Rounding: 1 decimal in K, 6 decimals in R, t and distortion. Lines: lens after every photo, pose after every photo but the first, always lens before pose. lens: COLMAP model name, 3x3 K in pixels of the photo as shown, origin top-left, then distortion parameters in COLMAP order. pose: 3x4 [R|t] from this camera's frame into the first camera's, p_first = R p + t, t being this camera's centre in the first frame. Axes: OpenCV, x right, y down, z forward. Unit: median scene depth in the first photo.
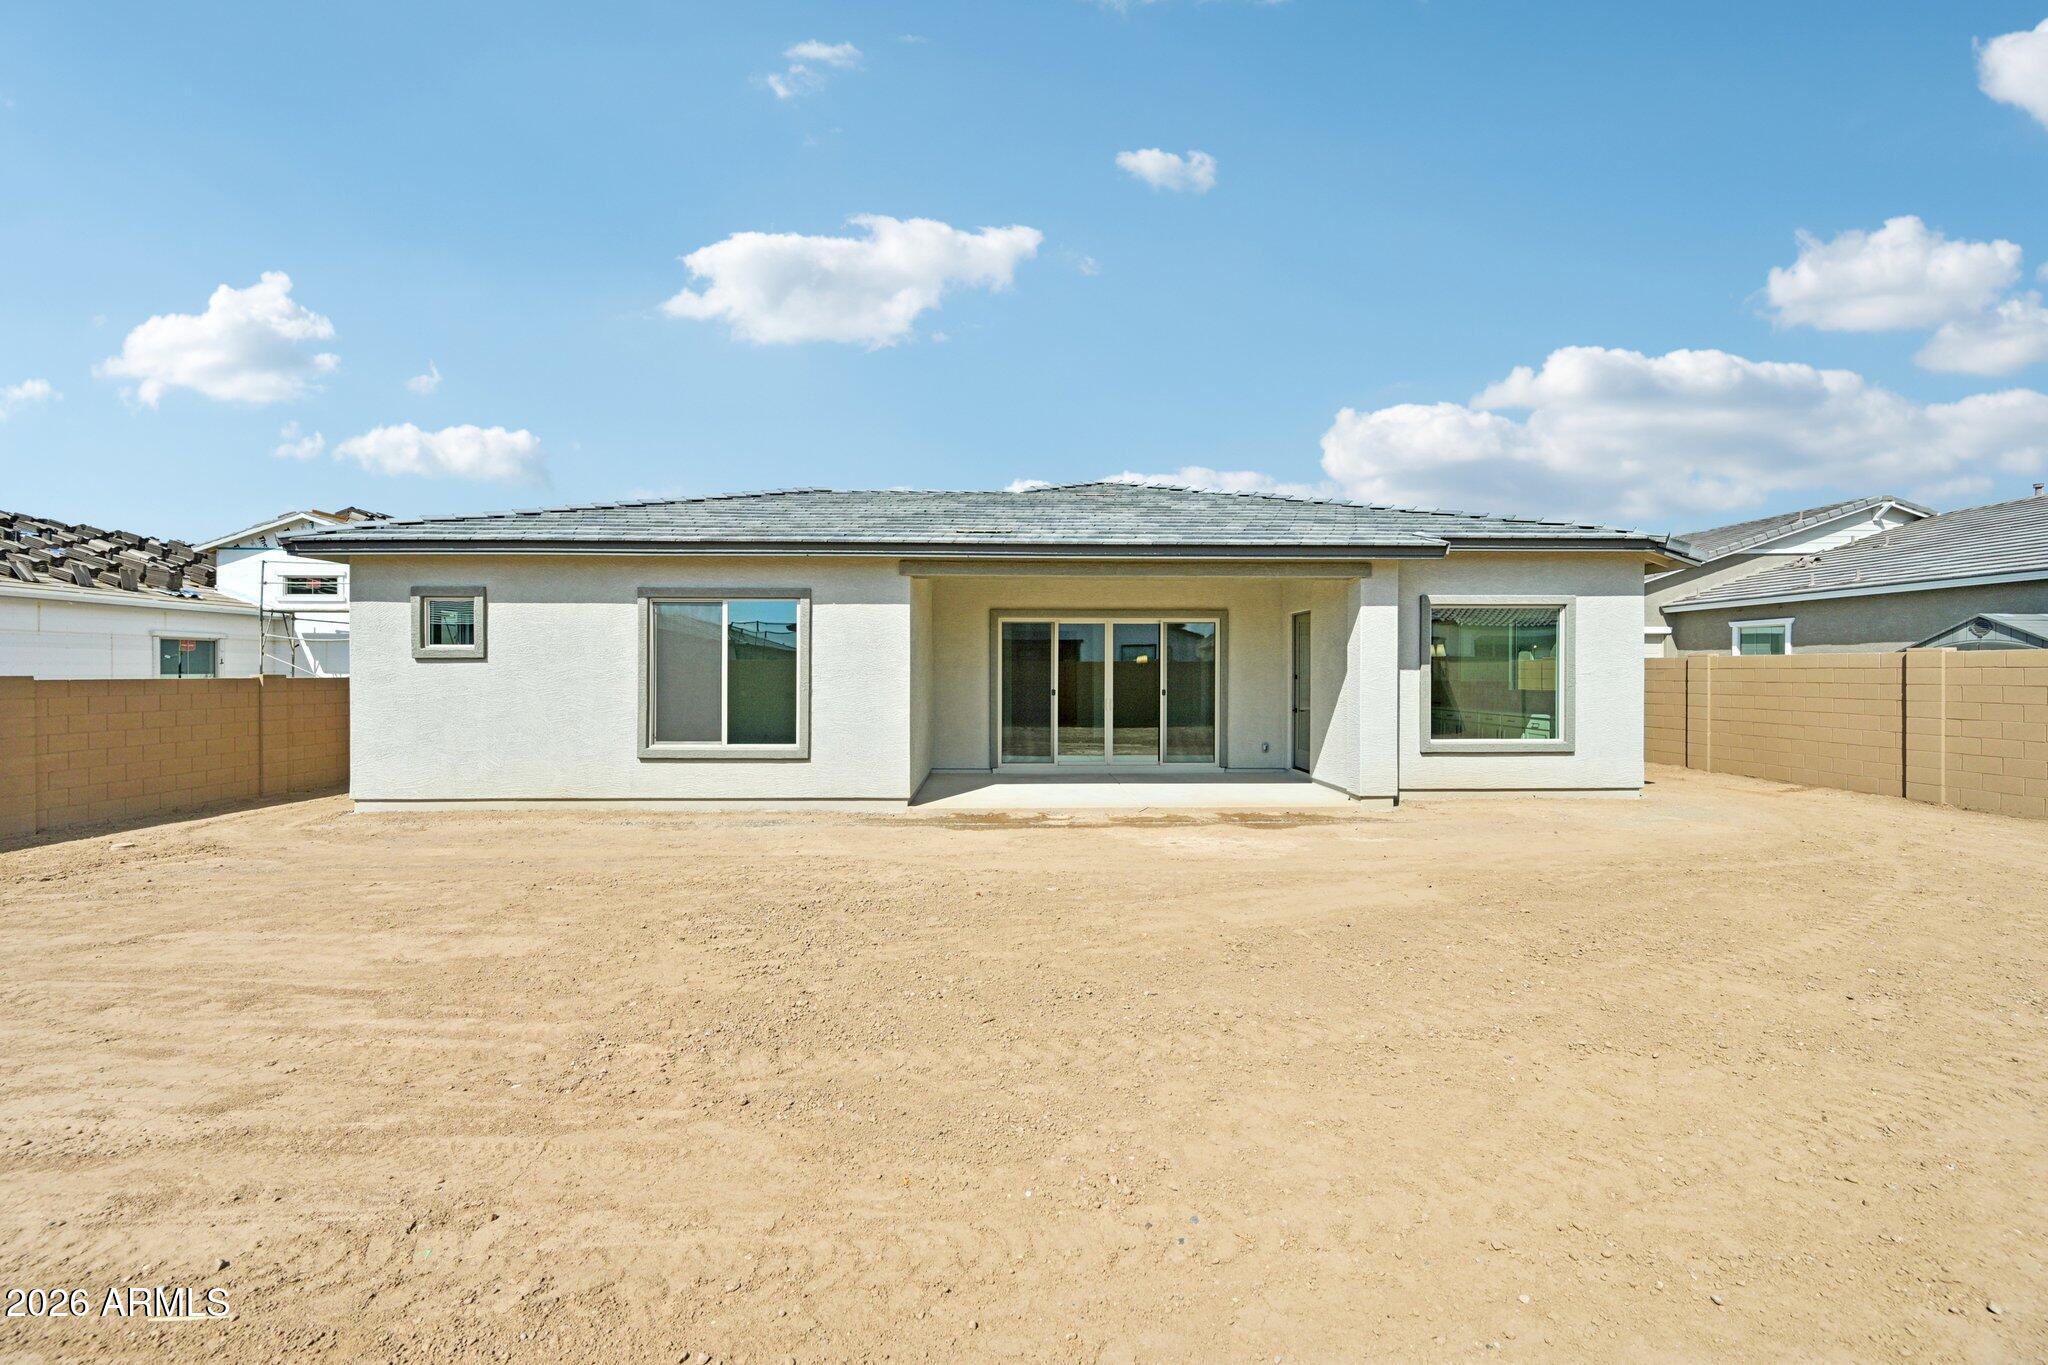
lens RADIAL K [[804.3, 0, 1024.0], [0, 804.3, 682.5], [0, 0, 1]] dist [0.000796, -0.000023]
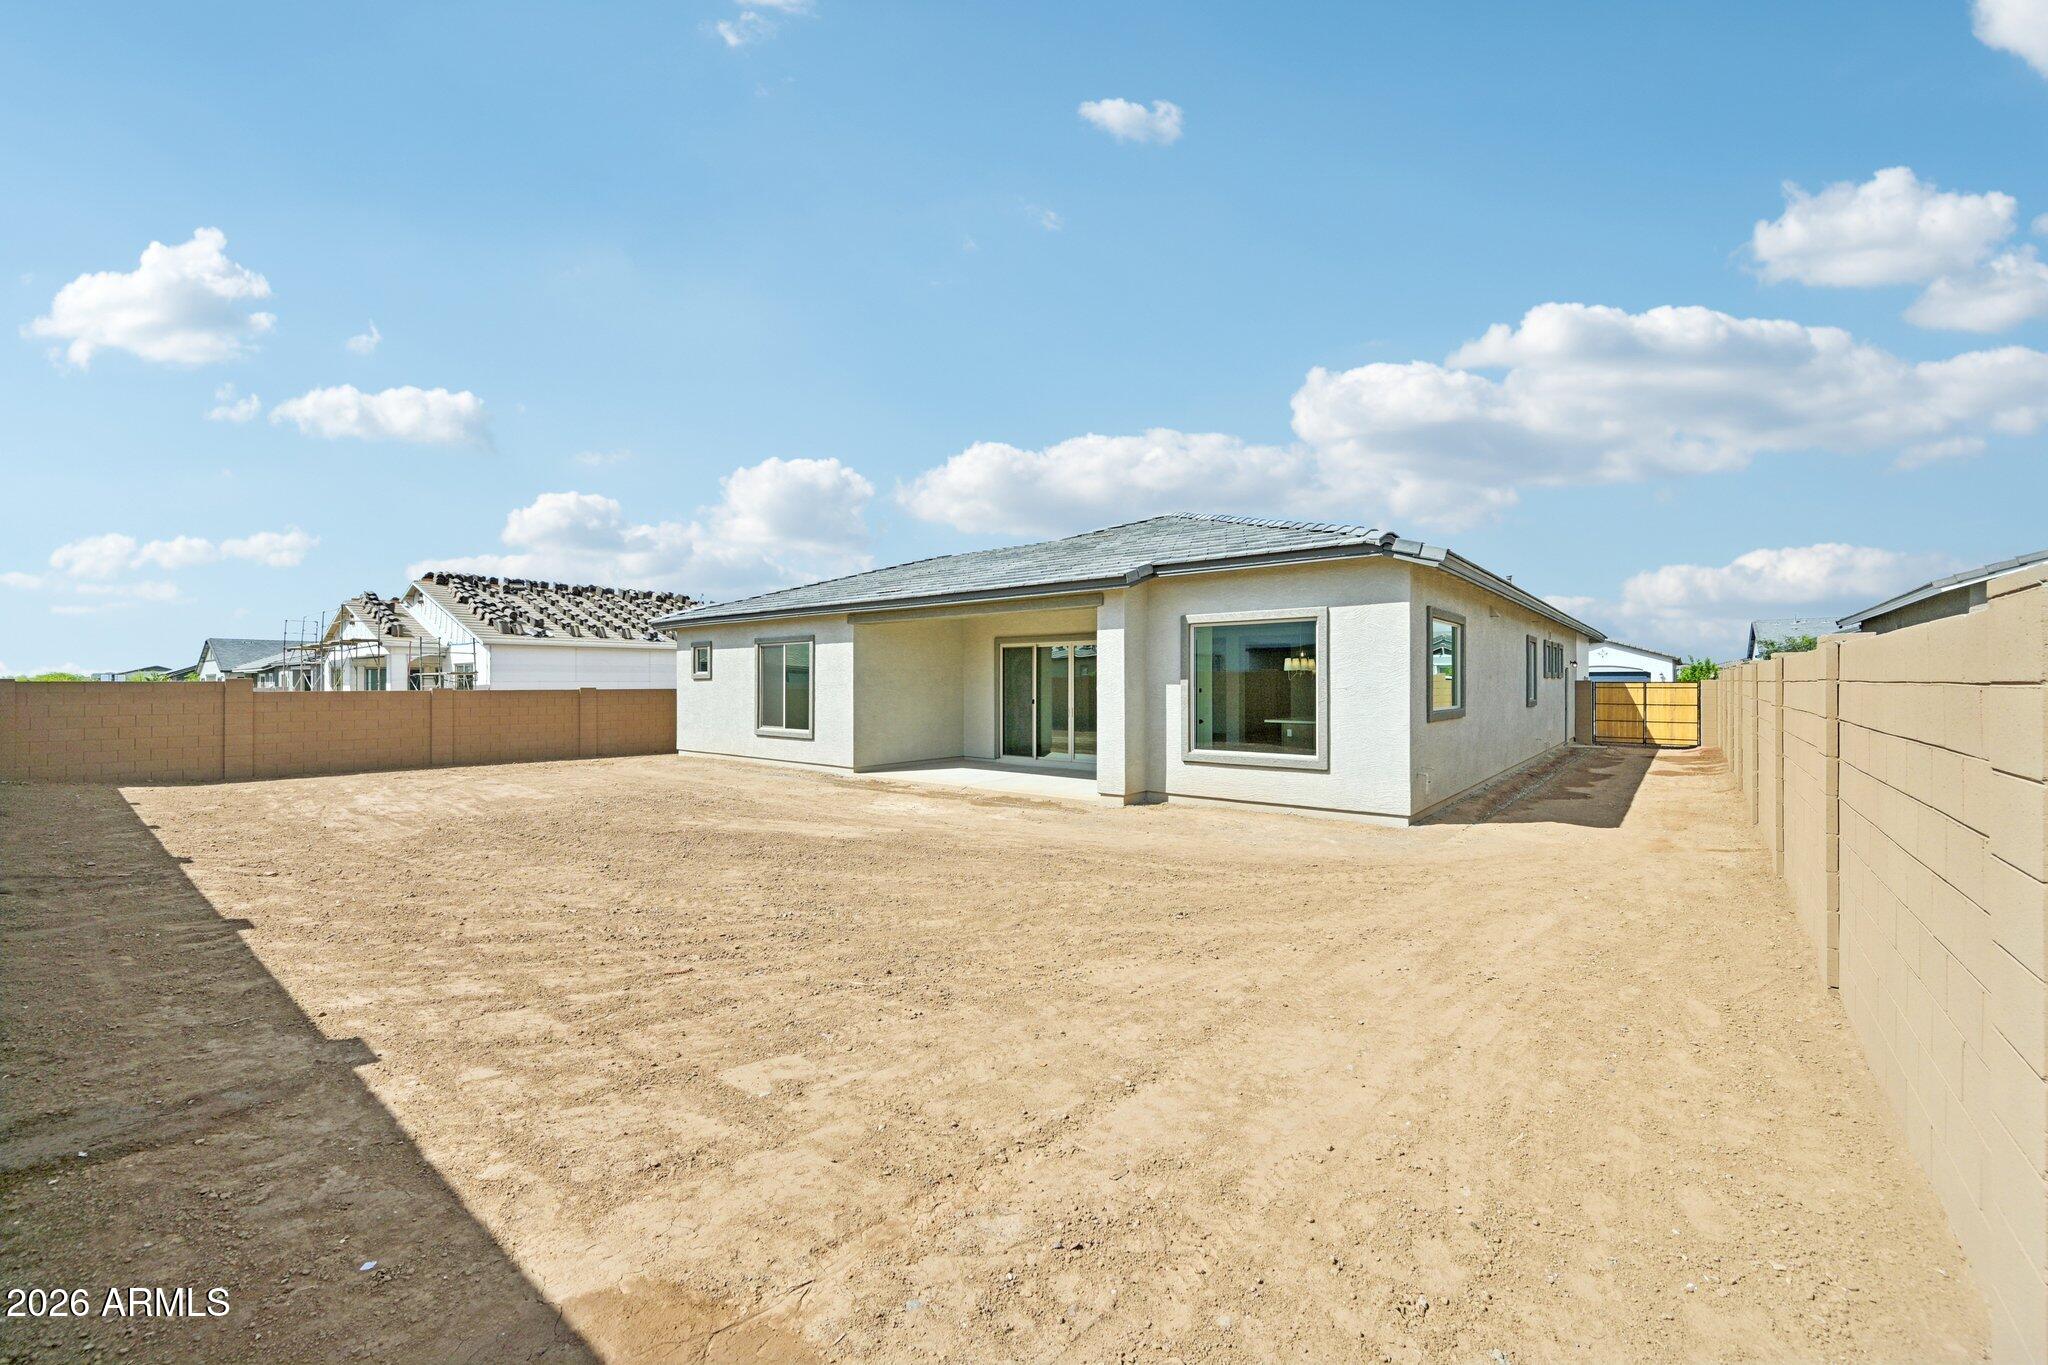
lens RADIAL K [[814.4, 0, 1019.4], [0, 814.4, 675.0], [0, 0, 1]] dist [0.001567, 0.000026]
pose [[0.750664, -0.008386, -0.660631, 1.108667], [-0.005329, 0.999810, -0.018747, -0.006652], [0.660663, 0.017593, 0.750476, 0.033356]]
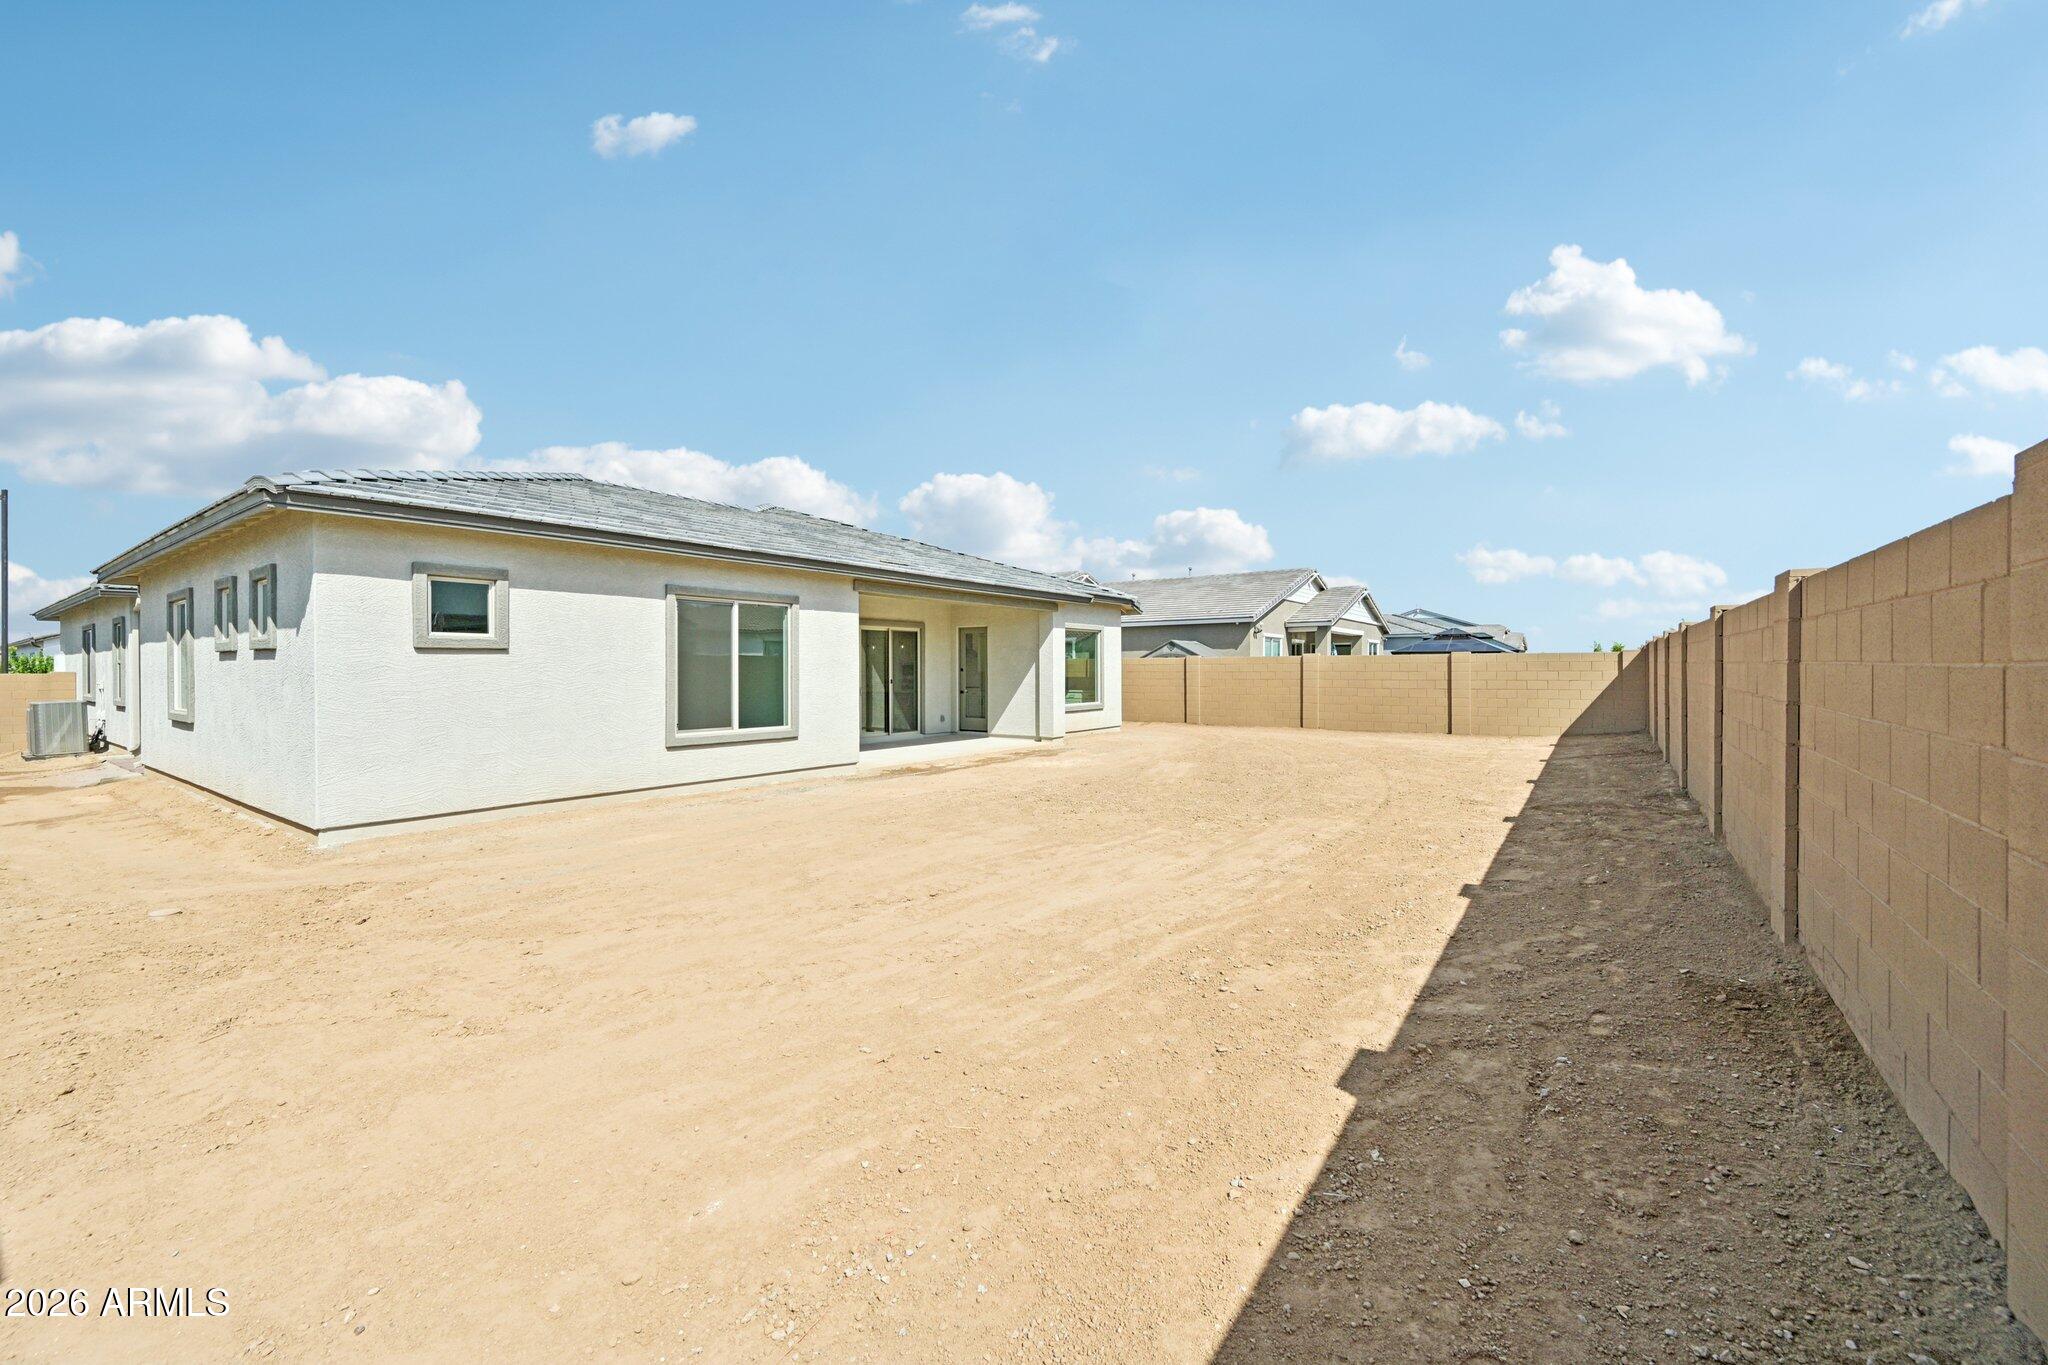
lens RADIAL K [[804.3, 0, 1024.0], [0, 804.3, 682.5], [0, 0, 1]] dist [0.000796, -0.000023]
pose [[0.611467, -0.014944, 0.791129, -0.989312], [0.013728, 0.999872, 0.008276, 0.007298], [-0.791151, 0.005800, 0.611594, -0.009672]]
